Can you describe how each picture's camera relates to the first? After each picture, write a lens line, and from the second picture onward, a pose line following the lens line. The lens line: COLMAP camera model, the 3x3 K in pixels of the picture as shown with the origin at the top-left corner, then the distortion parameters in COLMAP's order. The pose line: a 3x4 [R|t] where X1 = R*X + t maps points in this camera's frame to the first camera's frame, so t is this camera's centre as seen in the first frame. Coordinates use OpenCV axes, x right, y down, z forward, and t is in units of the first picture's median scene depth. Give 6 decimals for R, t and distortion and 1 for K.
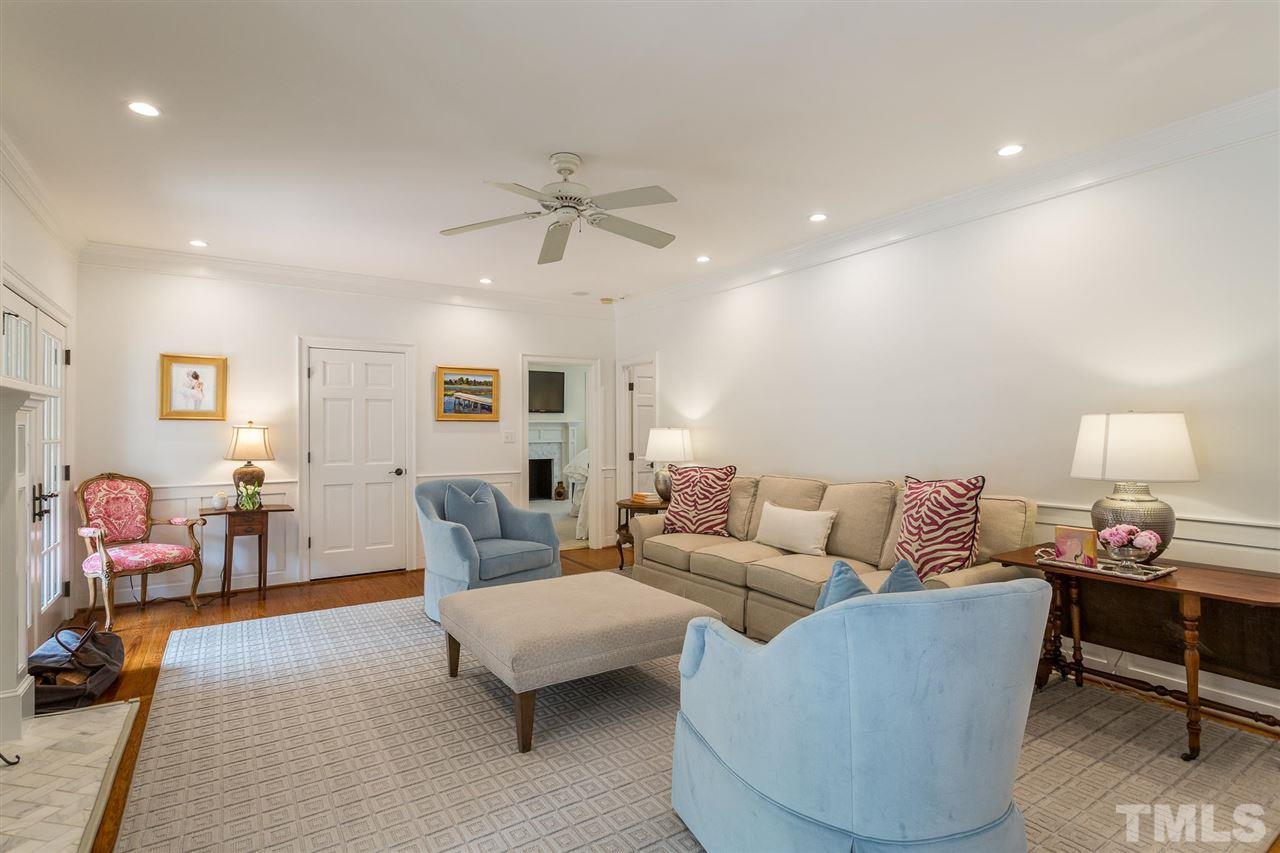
lens RADIAL K [[613.7, 0, 644.1], [0, 613.7, 429.3], [0, 0, 1]] dist [0.002512, 0.000367]
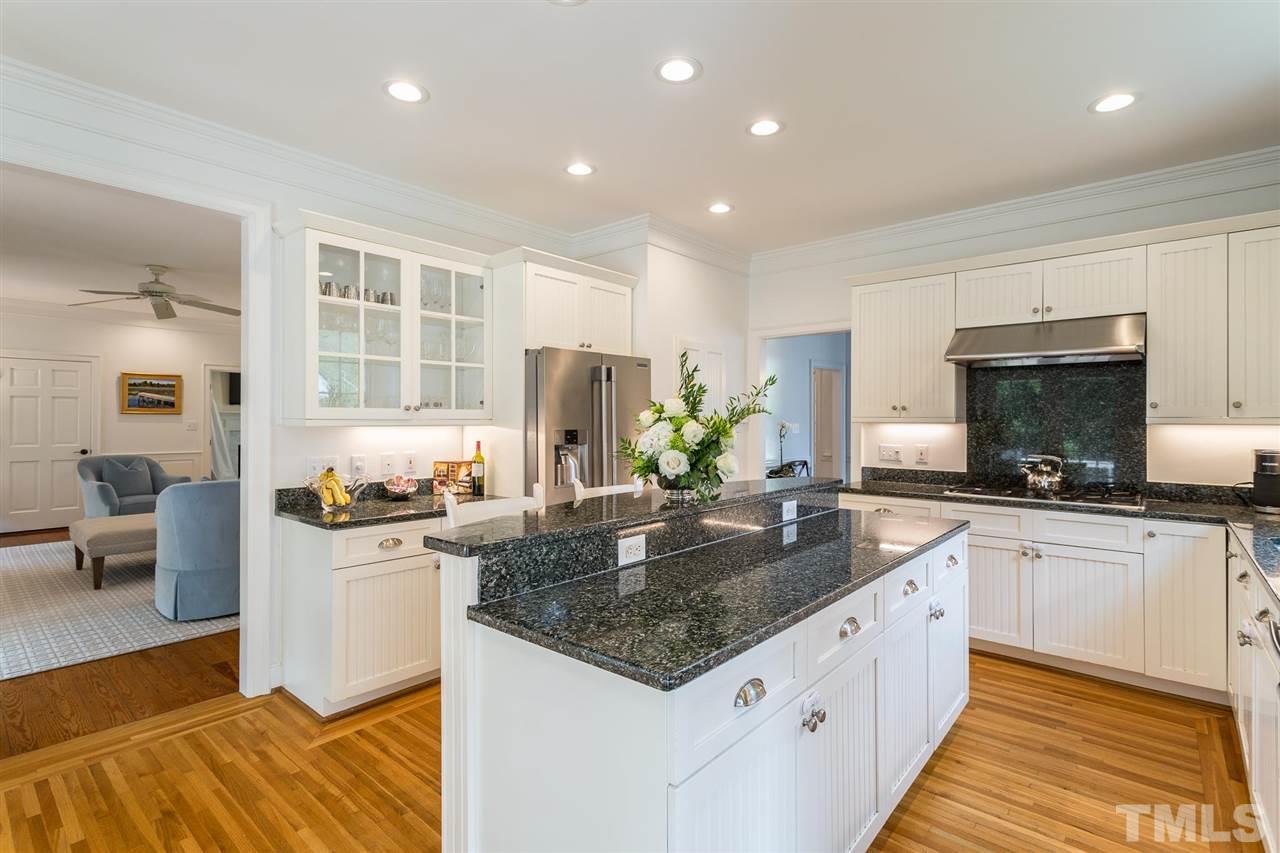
lens RADIAL K [[613.7, 0, 636.3], [0, 613.7, 422.6], [0, 0, 1]] dist [0.002512, 0.000367]
pose [[0.972731, 0.008438, 0.231782, 0.518503], [-0.008962, 0.999959, 0.001209, -0.007115], [-0.231762, -0.003253, 0.972767, -0.652876]]
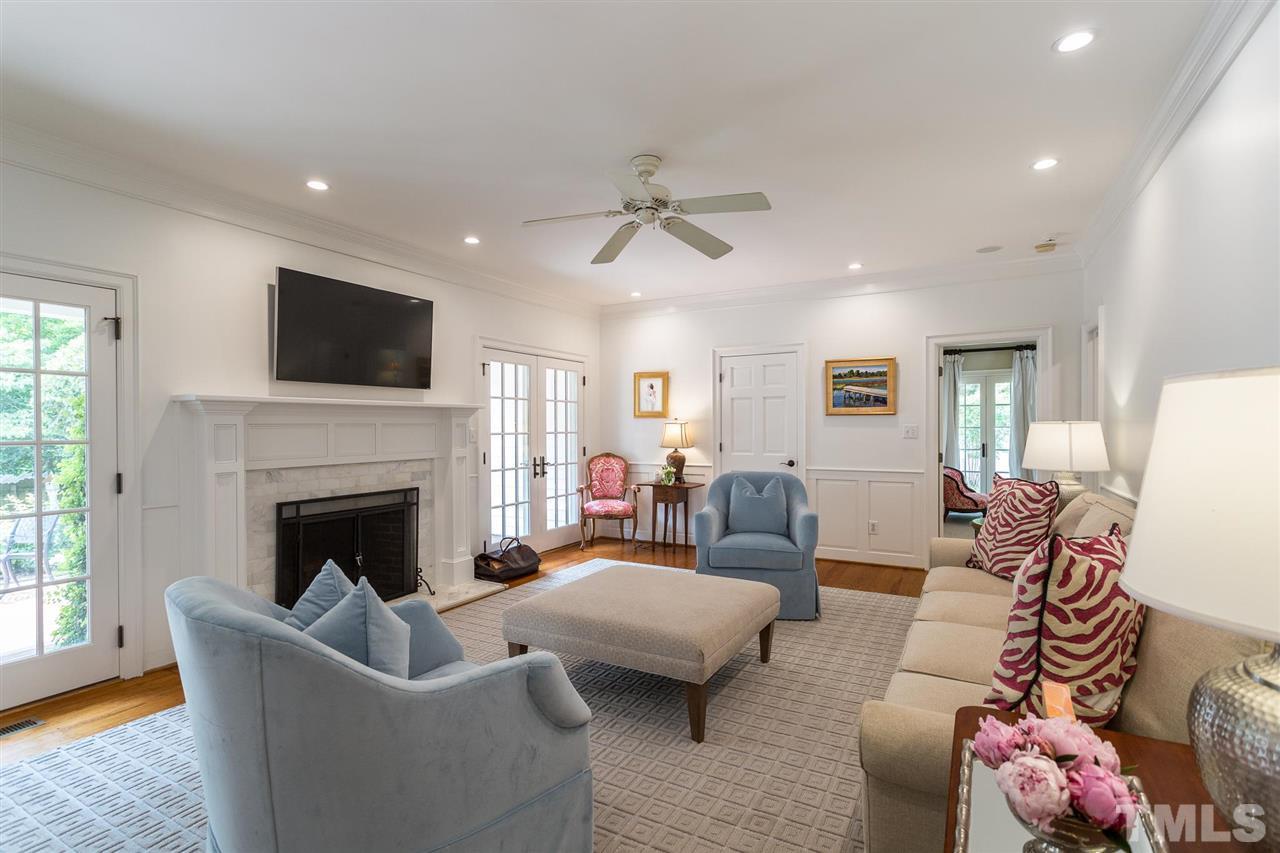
lens RADIAL K [[613.7, 0, 653.2], [0, 613.7, 427.5], [0, 0, 1]] dist [0.002512, 0.000367]
pose [[0.475112, 0.004234, -0.879915, 0.493329], [0.006205, 0.999947, 0.008162, -0.004271], [0.879903, -0.009338, 0.475061, 0.319964]]
